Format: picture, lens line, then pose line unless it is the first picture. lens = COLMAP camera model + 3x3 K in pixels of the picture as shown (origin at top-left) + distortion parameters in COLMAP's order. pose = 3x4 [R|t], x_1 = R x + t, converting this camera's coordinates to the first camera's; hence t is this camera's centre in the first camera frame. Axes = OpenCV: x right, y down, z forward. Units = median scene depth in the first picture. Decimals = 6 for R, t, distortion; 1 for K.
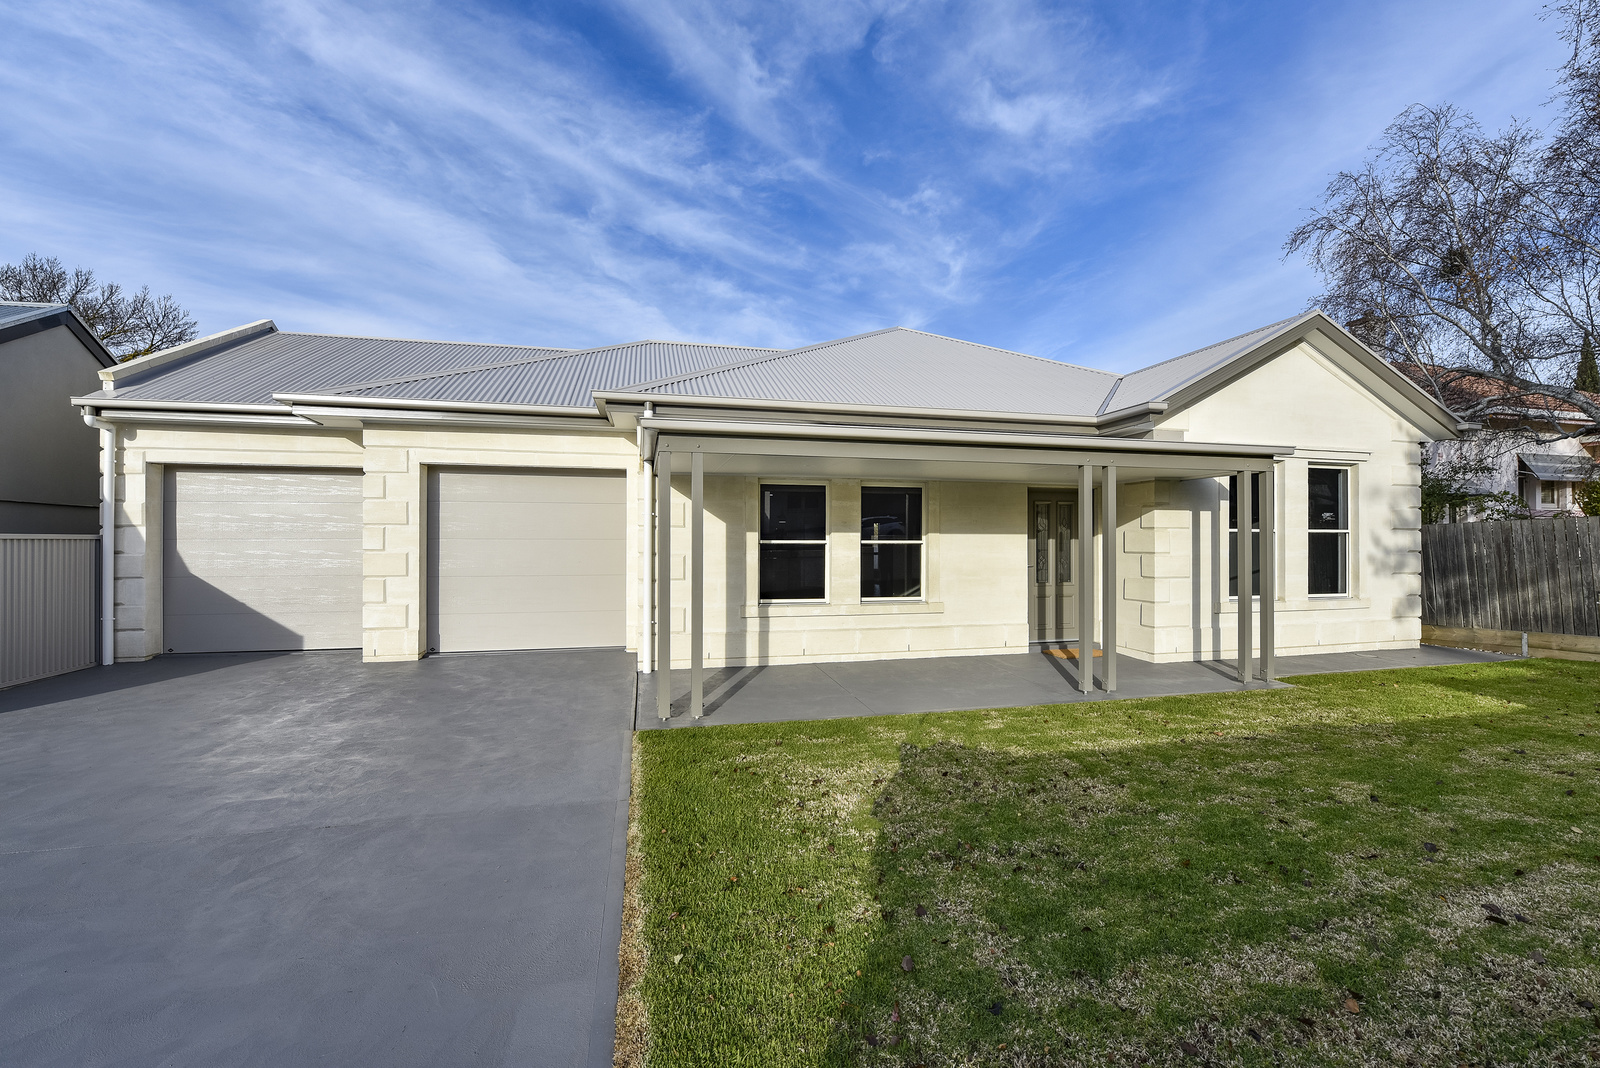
lens RADIAL K [[638.0, 0, 801.6], [0, 638.0, 530.5], [0, 0, 1]] dist [-0.003441, -0.000406]
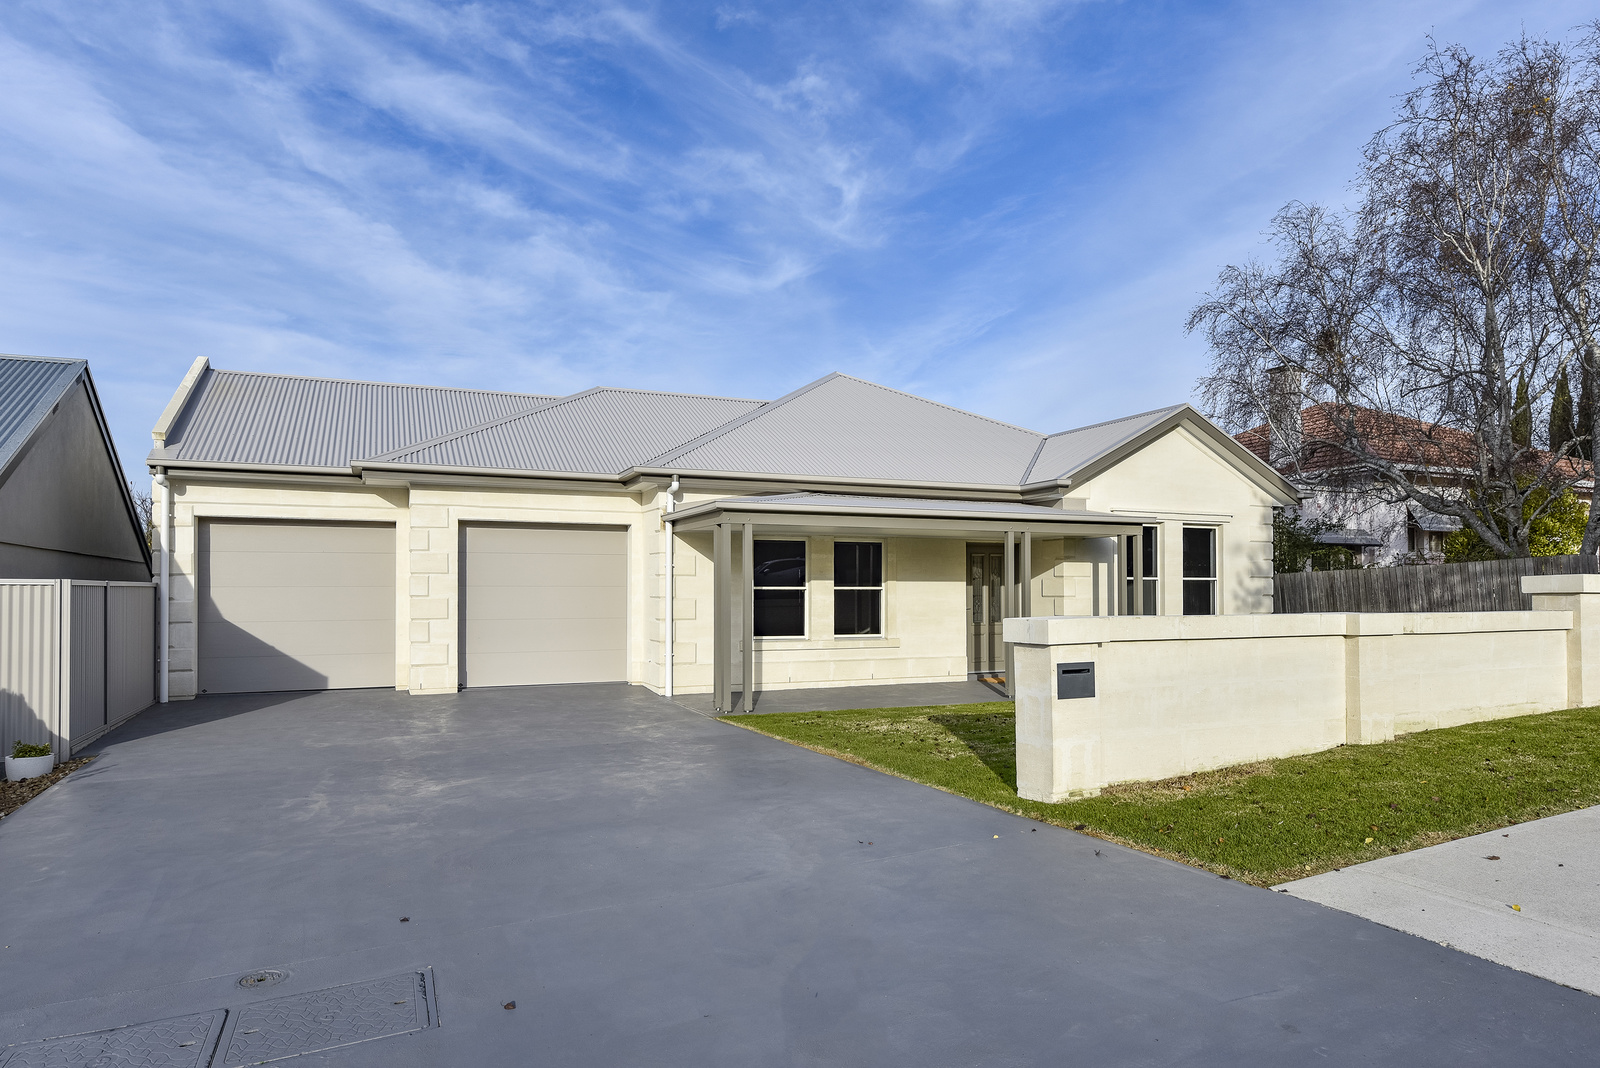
lens RADIAL K [[966.1, 0, 783.5], [0, 966.1, 577.2], [0, 0, 1]] dist [0.028312, -0.003461]
pose [[0.985495, -0.000120, 0.169707, -0.172831], [0.000196, 1.000000, -0.000435, -0.001037], [-0.169707, 0.000462, 0.985494, -0.432931]]
